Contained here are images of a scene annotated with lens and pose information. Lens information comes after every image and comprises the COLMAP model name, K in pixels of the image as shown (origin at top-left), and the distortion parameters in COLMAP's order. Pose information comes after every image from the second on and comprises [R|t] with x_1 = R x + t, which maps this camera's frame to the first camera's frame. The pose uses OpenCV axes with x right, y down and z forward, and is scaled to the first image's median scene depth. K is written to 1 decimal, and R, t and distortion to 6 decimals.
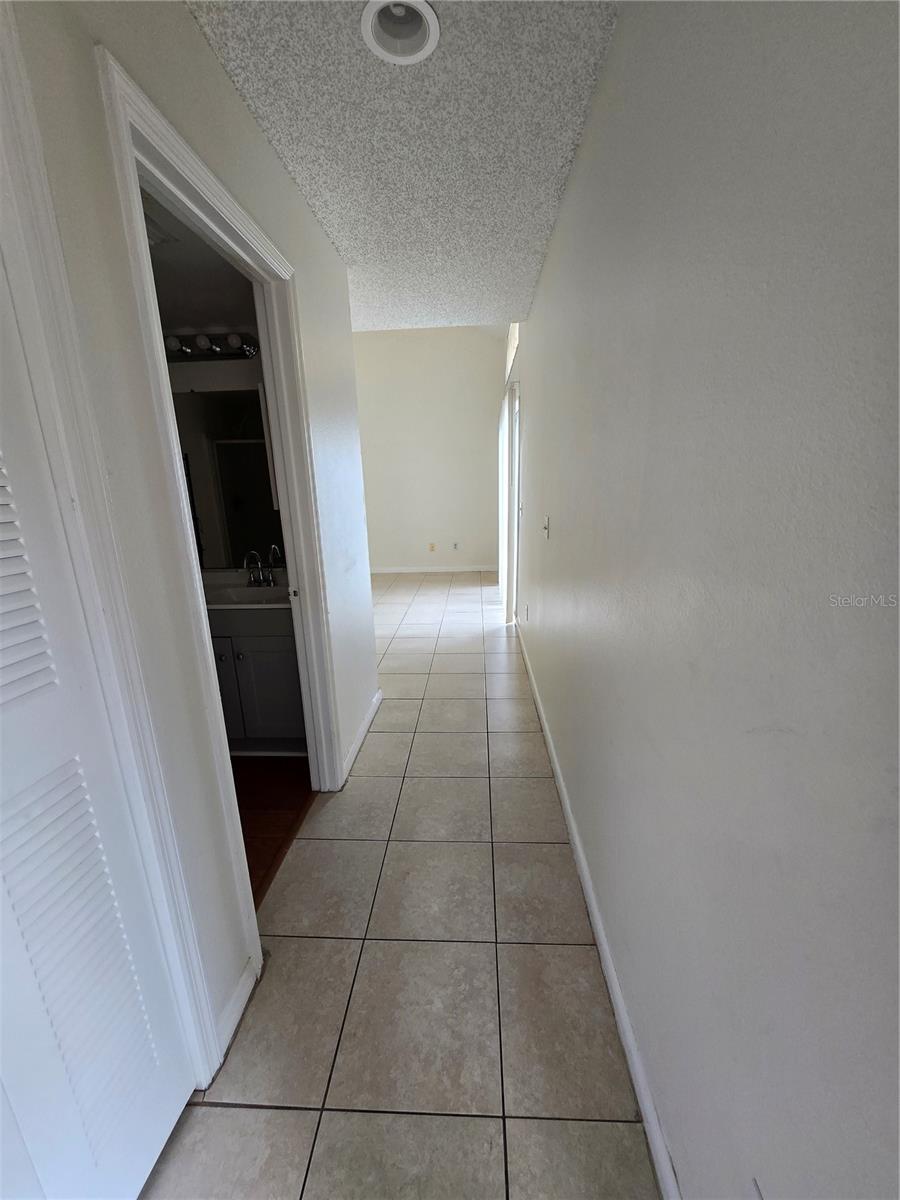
lens RADIAL K [[469.6, 0, 452.2], [0, 469.6, 600.8], [0, 0, 1]] dist [0.000597, -0.000494]
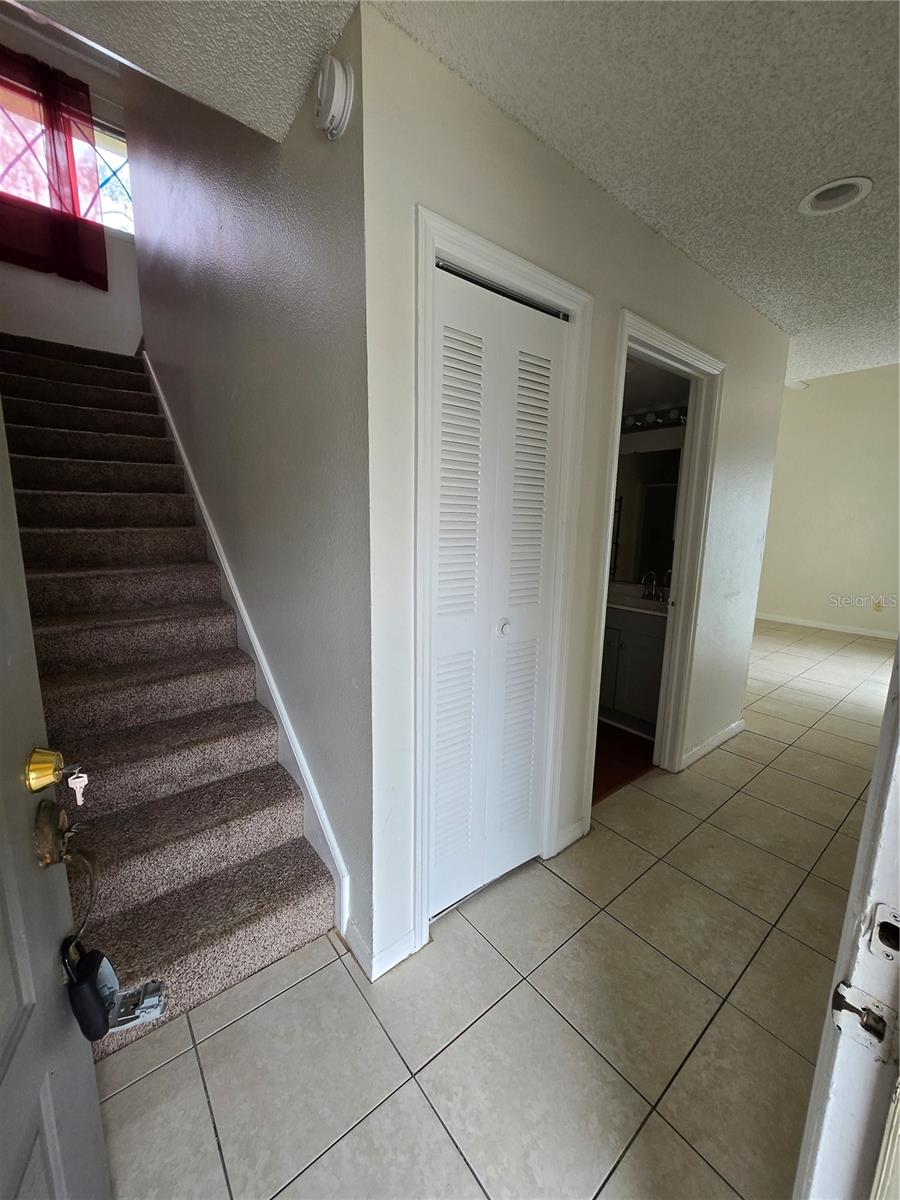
lens RADIAL K [[469.6, 0, 452.2], [0, 469.6, 600.8], [0, 0, 1]] dist [0.000597, -0.000494]
pose [[0.667966, 0.165842, -0.725478, 0.195729], [-0.219902, 0.975307, 0.020482, 0.081904], [0.710961, 0.145853, 0.687940, -0.324938]]
